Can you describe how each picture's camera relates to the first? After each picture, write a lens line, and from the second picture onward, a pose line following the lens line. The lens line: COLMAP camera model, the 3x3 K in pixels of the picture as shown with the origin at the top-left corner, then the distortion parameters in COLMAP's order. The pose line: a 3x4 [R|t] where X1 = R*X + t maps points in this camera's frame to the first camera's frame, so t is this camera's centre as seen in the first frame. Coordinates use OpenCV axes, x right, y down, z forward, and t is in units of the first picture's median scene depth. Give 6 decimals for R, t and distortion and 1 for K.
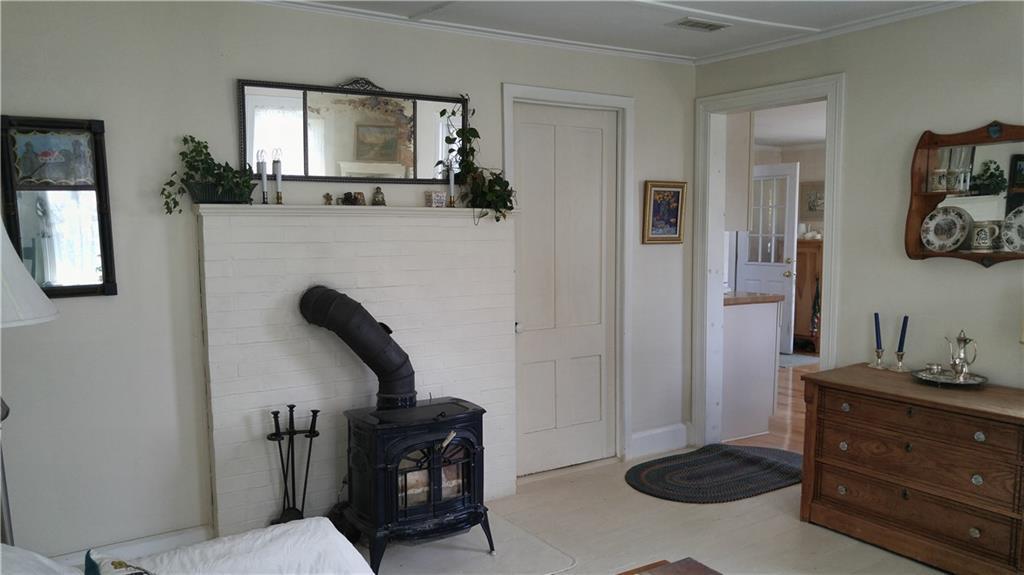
lens RADIAL K [[760.6, 0, 512.0], [0, 760.6, 287.5], [0, 0, 1]] dist [-0.162180, 0.158816]
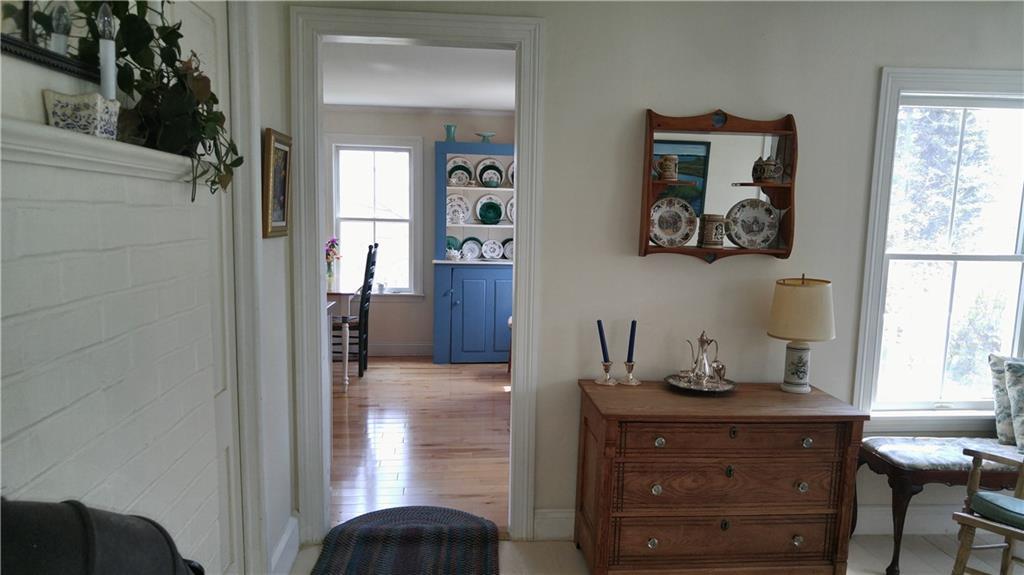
lens RADIAL K [[738.8, 0, 511.4], [0, 738.8, 300.7], [0, 0, 1]] dist [0.002058, -0.000667]
pose [[0.459065, -0.085723, 0.884257, -0.323131], [0.041925, 0.996315, 0.074821, -0.059999], [-0.887413, 0.002725, 0.460968, 0.757091]]
